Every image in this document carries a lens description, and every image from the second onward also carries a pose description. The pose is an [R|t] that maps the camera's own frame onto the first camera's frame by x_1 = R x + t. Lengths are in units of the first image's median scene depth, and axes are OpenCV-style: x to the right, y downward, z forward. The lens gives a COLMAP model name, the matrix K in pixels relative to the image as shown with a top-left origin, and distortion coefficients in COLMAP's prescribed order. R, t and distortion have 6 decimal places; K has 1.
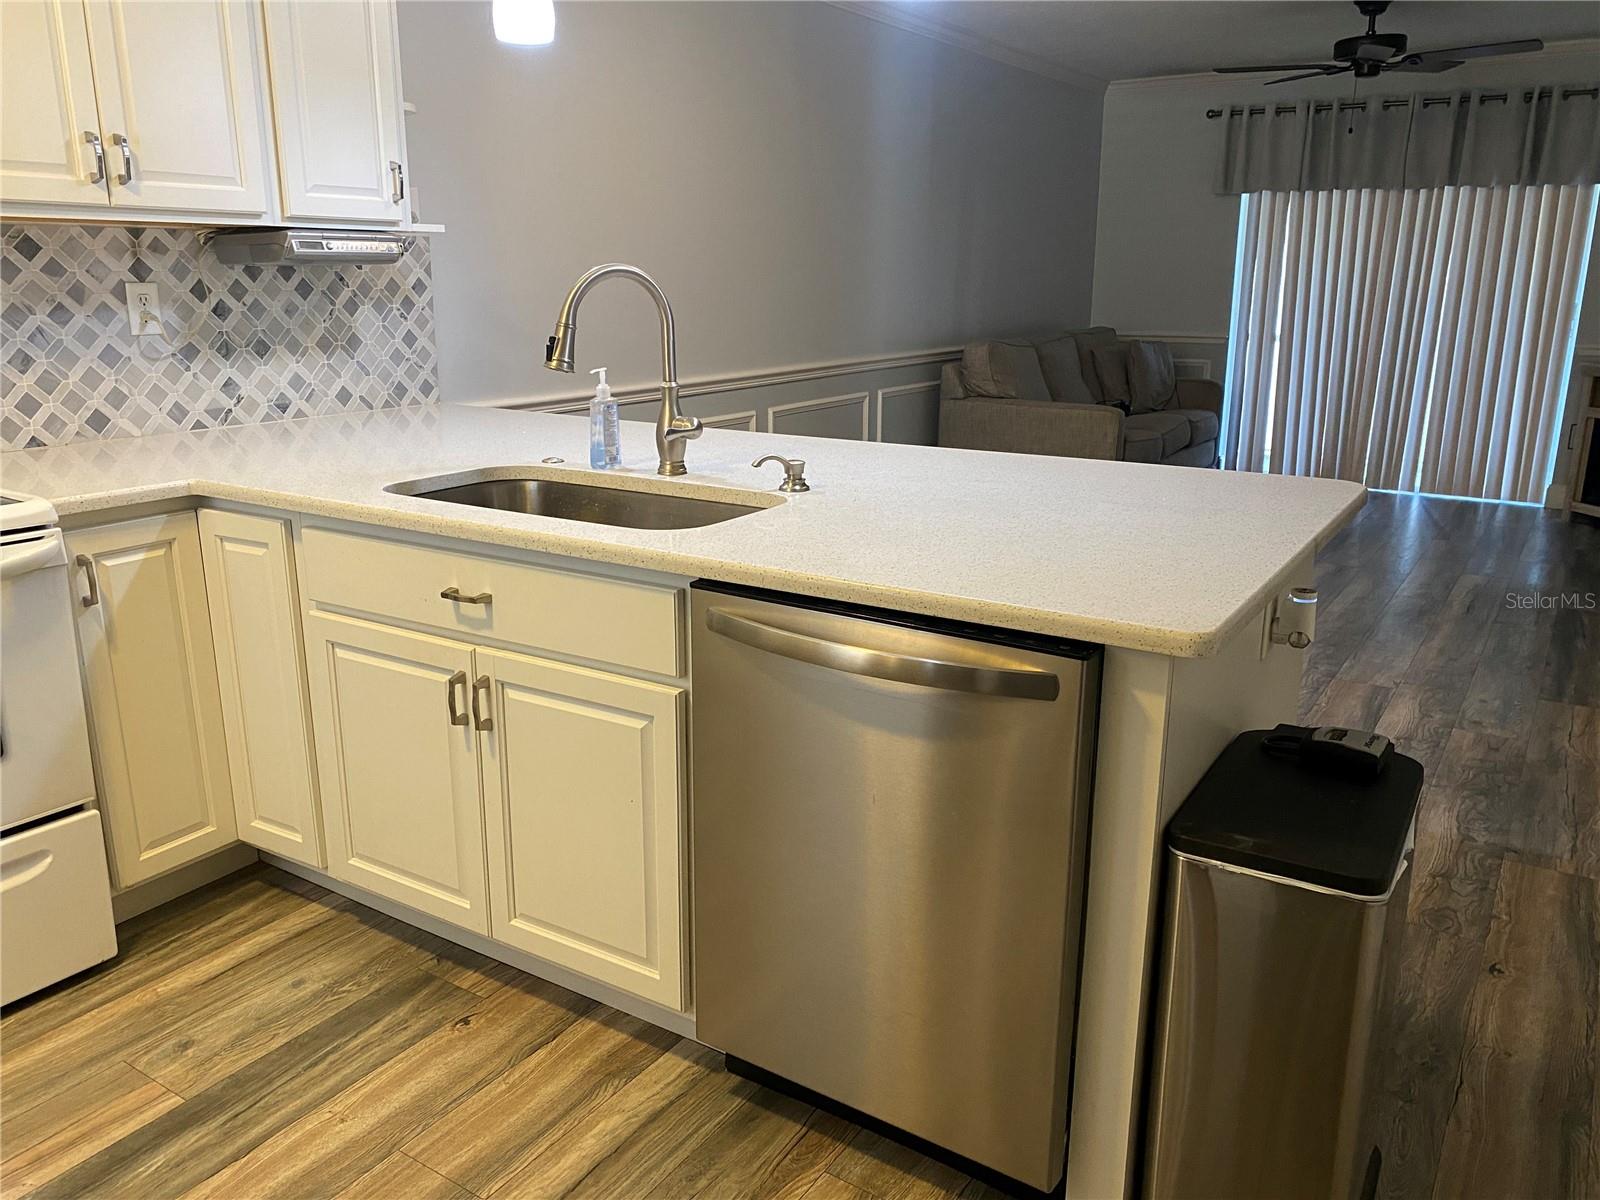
lens RADIAL K [[1222.2, 0, 779.7], [0, 1222.2, 591.2], [0, 0, 1]] dist [0.023899, -0.016584]
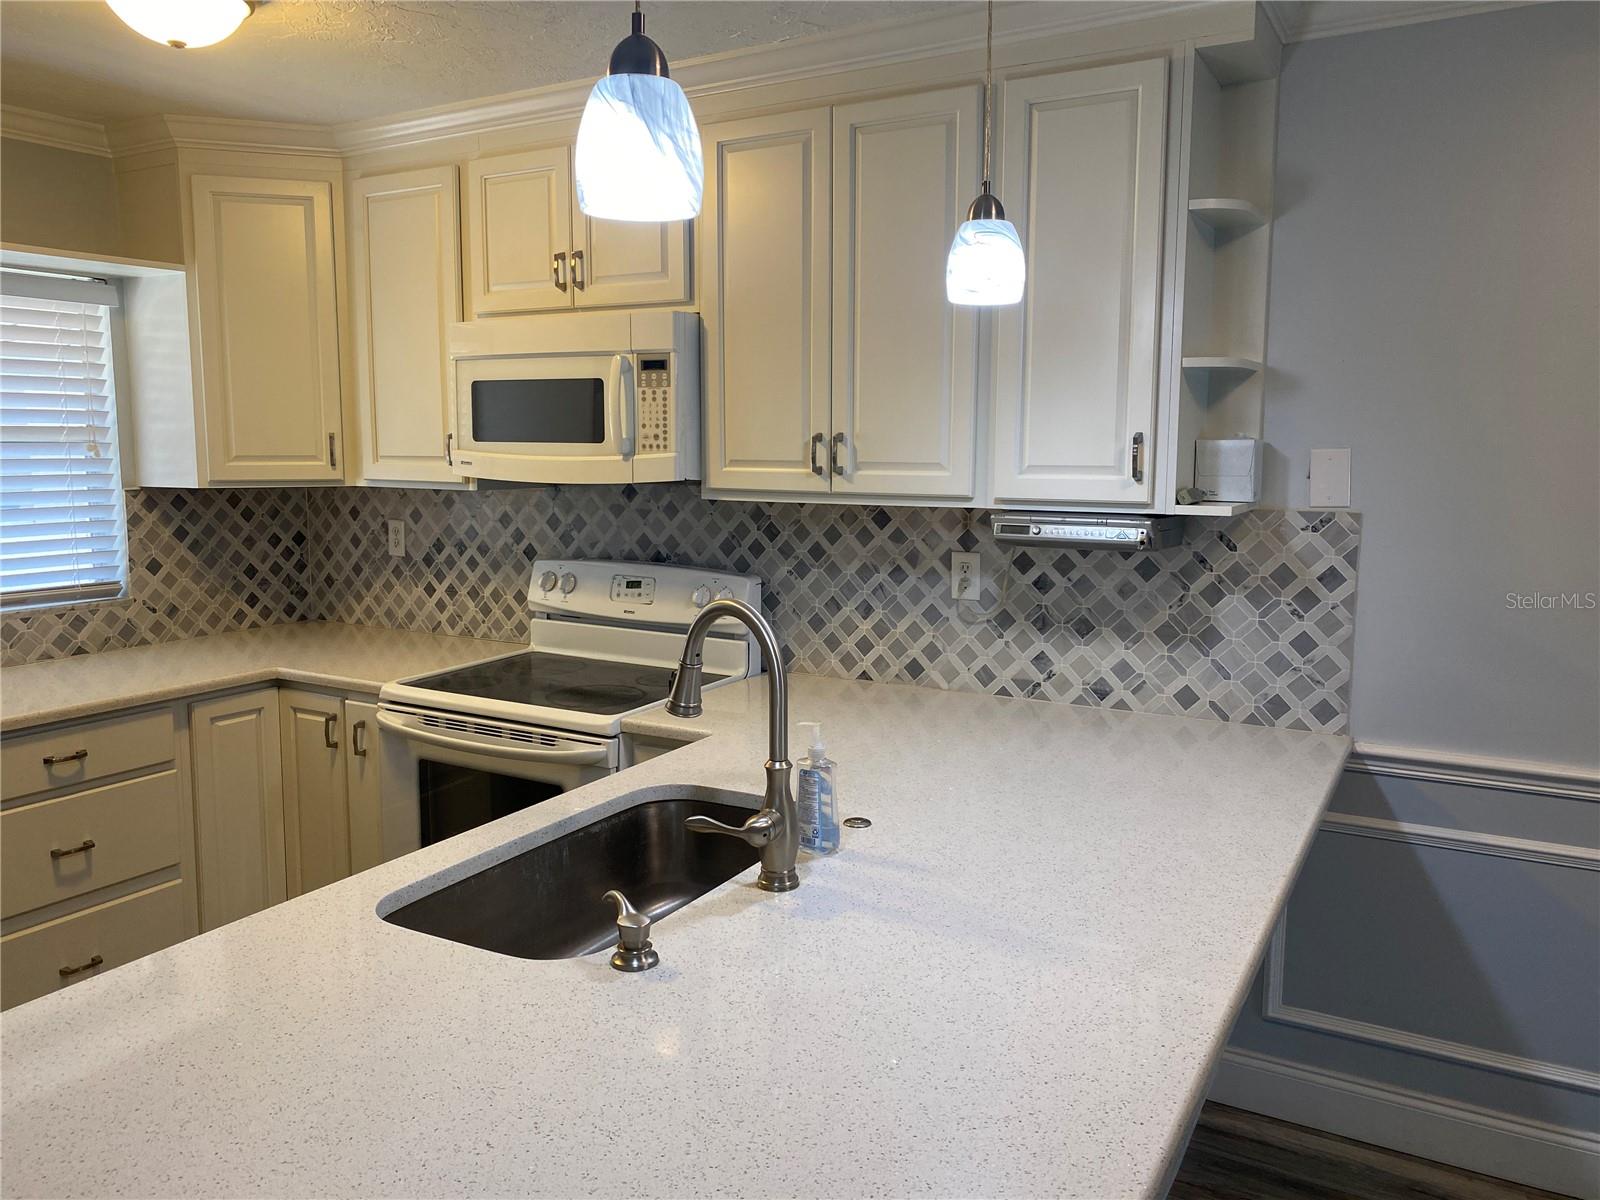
lens RADIAL K [[1222.2, 0, 797.9], [0, 1222.2, 585.3], [0, 0, 1]] dist [0.023899, -0.016584]
pose [[0.058625, 0.122258, -0.990765, 0.489325], [-0.254566, 0.961492, 0.103583, -0.280409], [0.965277, 0.246143, 0.087490, 0.737041]]
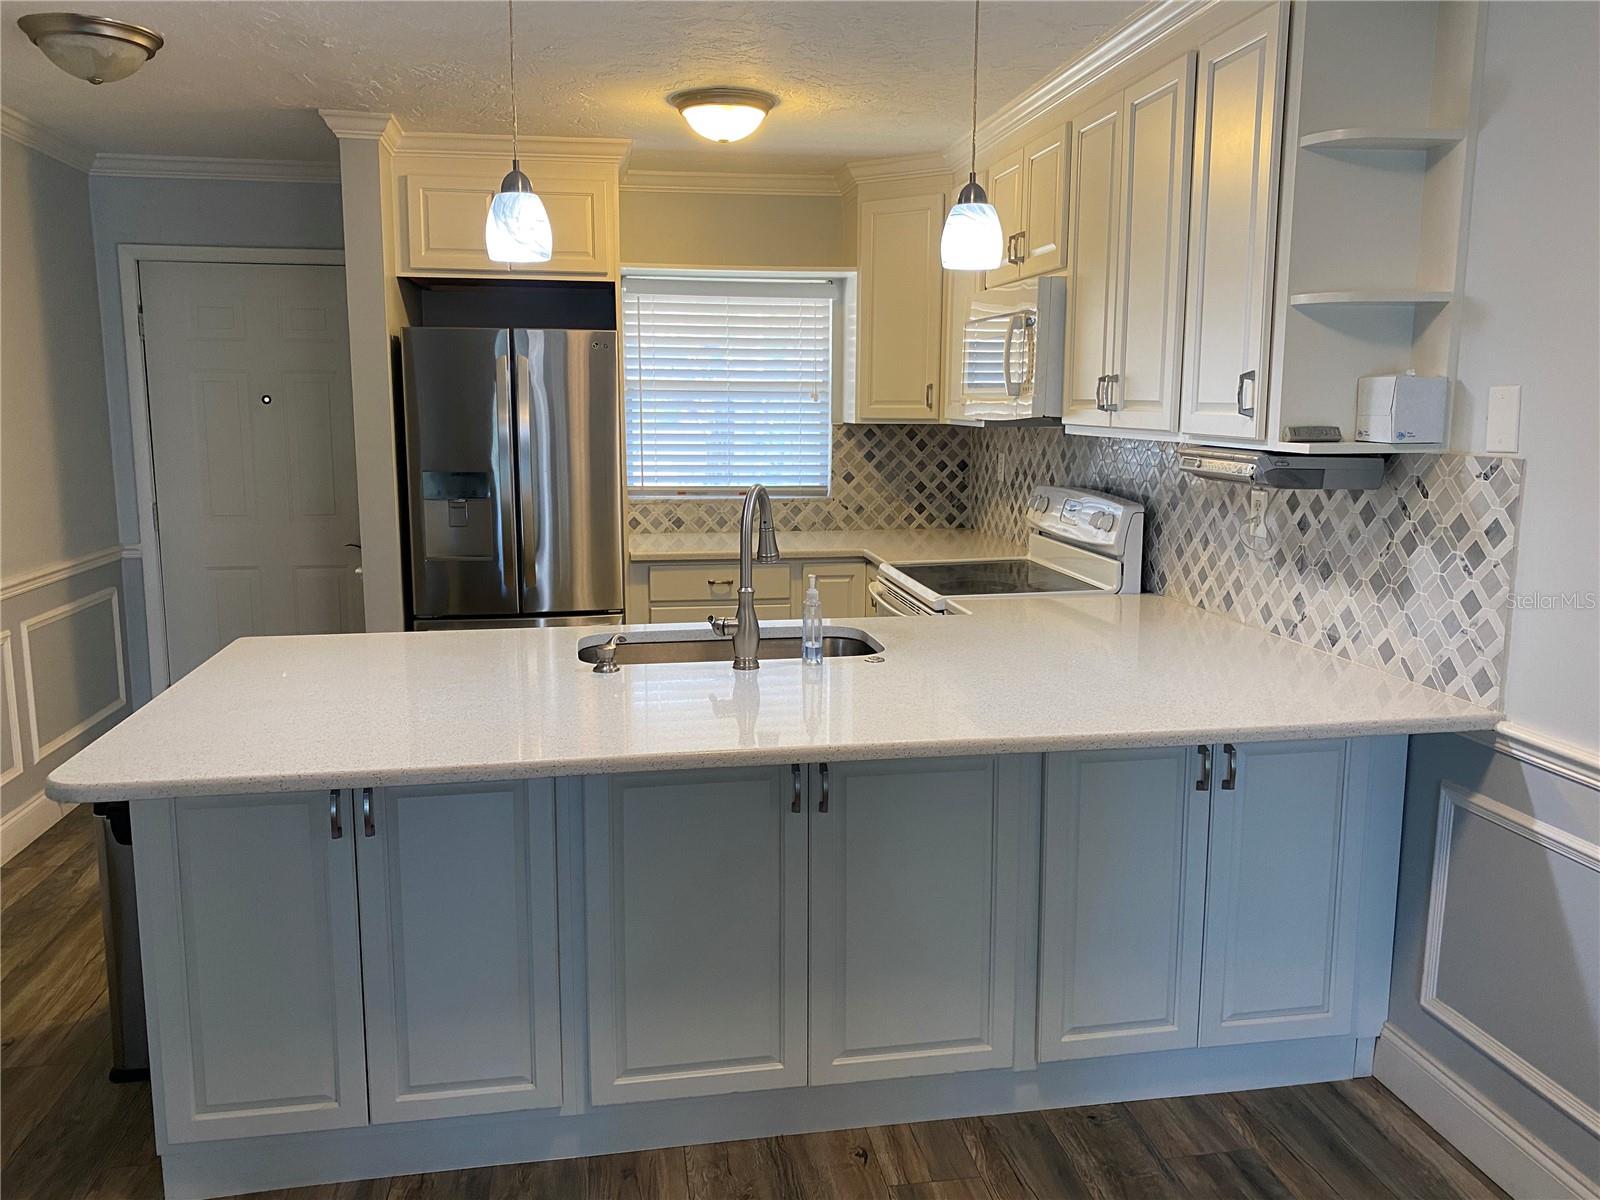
lens RADIAL K [[1222.2, 0, 785.4], [0, 1222.2, 591.3], [0, 0, 1]] dist [0.023899, -0.016584]
pose [[-0.738990, 0.105449, -0.665413, 0.500582], [-0.172297, 0.925249, 0.337975, -0.440814], [0.651312, 0.364409, -0.665582, 1.409839]]
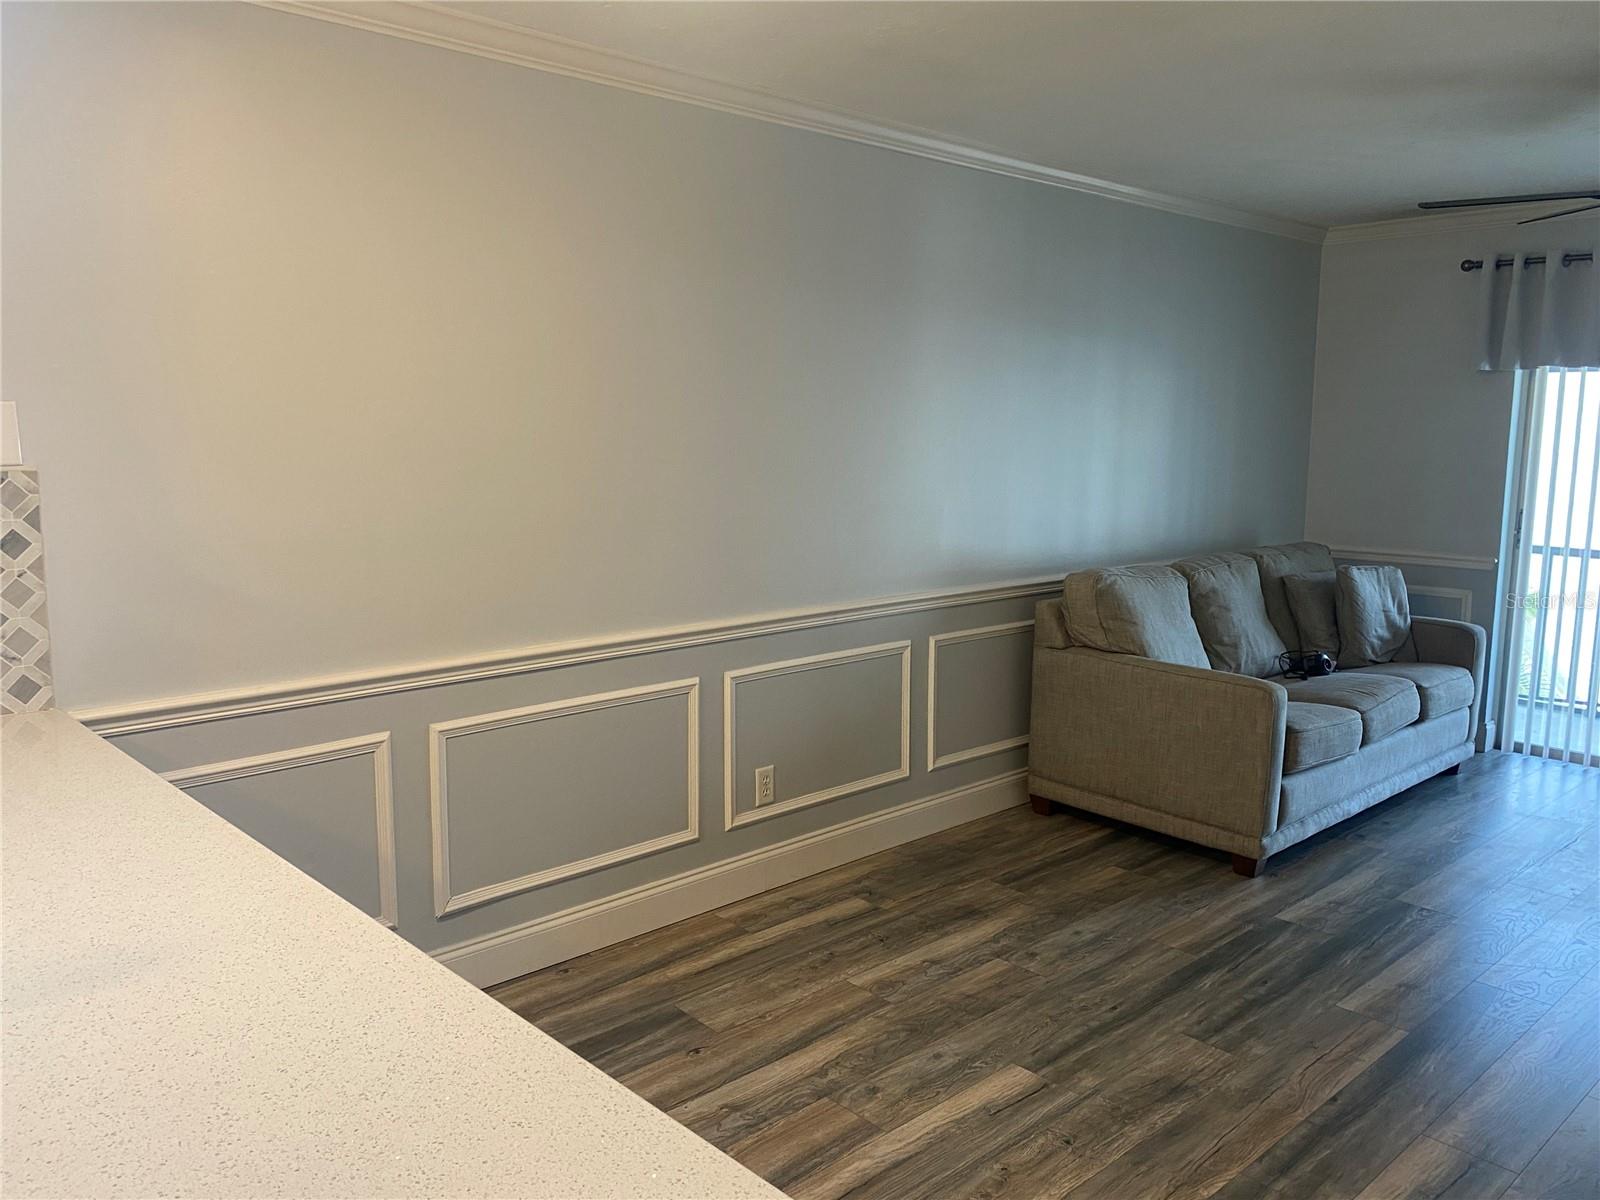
lens RADIAL K [[1222.2, 0, 789.9], [0, 1222.2, 589.5], [0, 0, 1]] dist [0.023899, -0.016584]
pose [[0.971703, 0.041224, -0.232583, 0.328016], [-0.068110, 0.991730, -0.108780, -0.209684], [0.226175, 0.121543, 0.966474, 0.523243]]
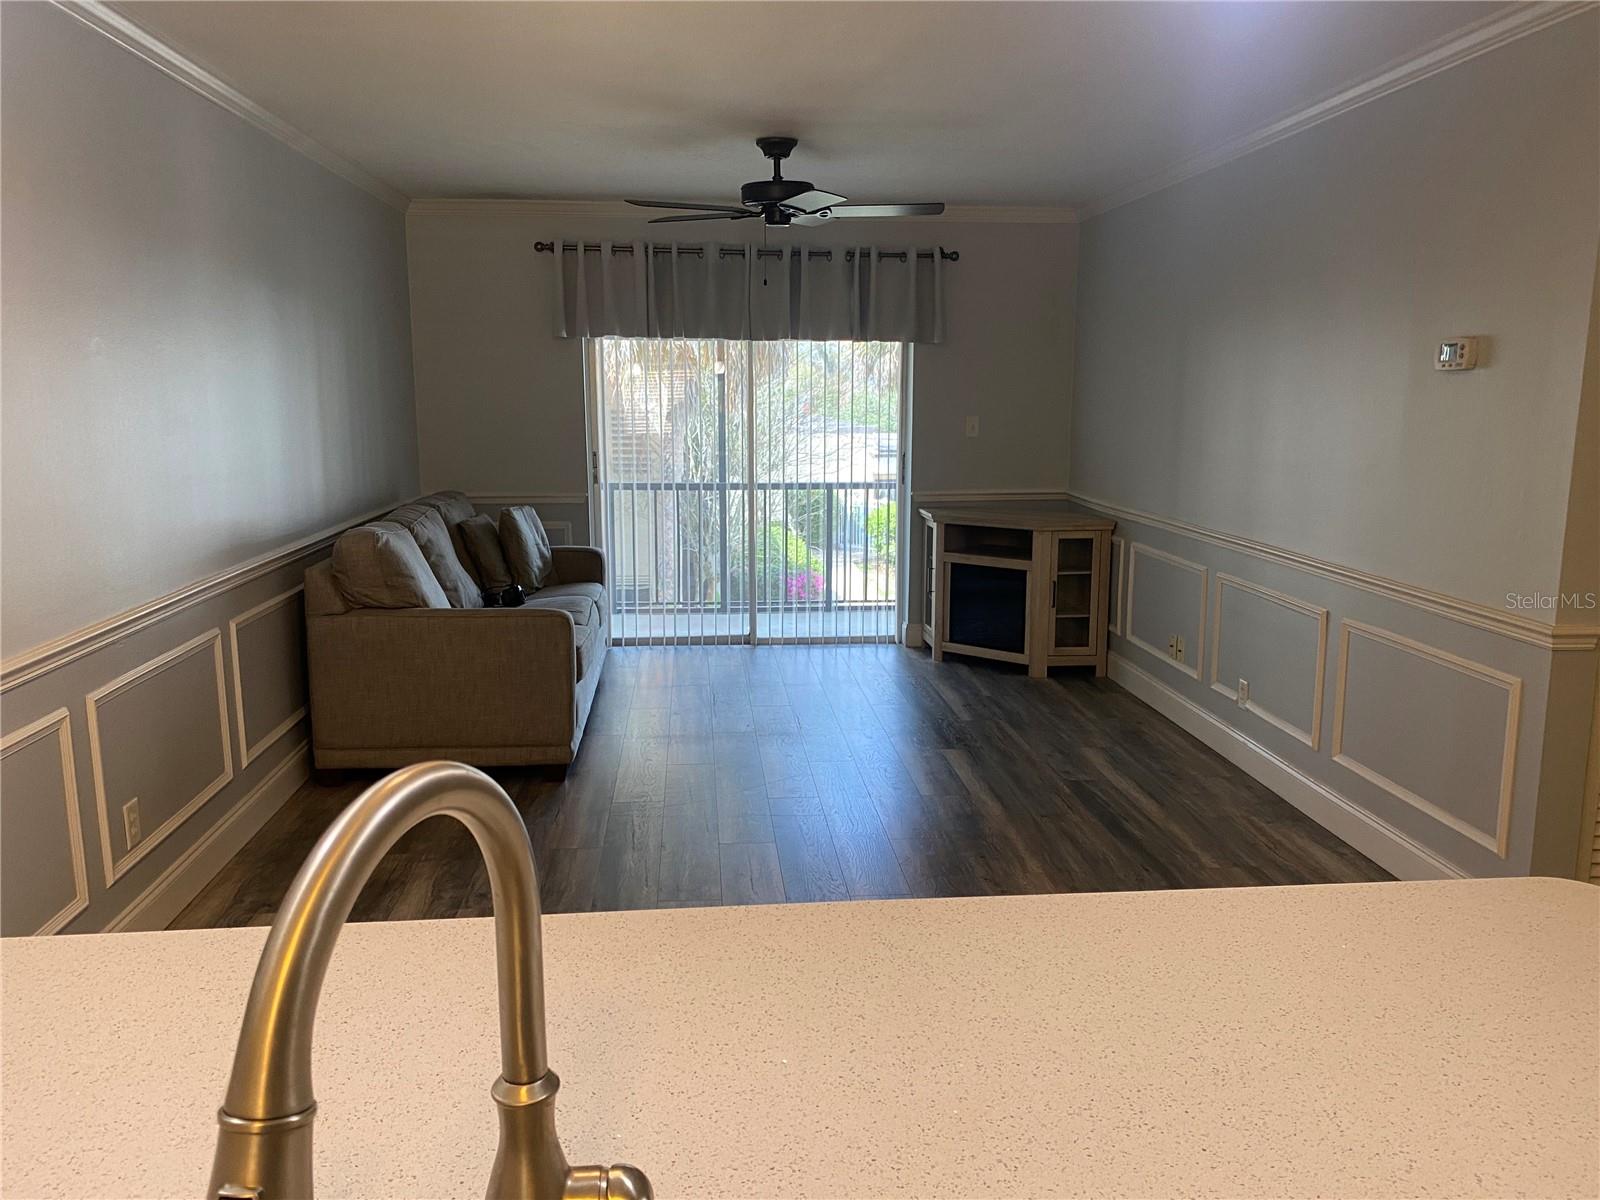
lens RADIAL K [[1222.2, 0, 796.0], [0, 1222.2, 592.5], [0, 0, 1]] dist [0.023899, -0.016584]
pose [[0.780680, -0.104108, 0.616198, -0.171640], [0.156322, 0.987211, -0.031258, -0.217518], [-0.605063, 0.120728, 0.786971, 0.564842]]
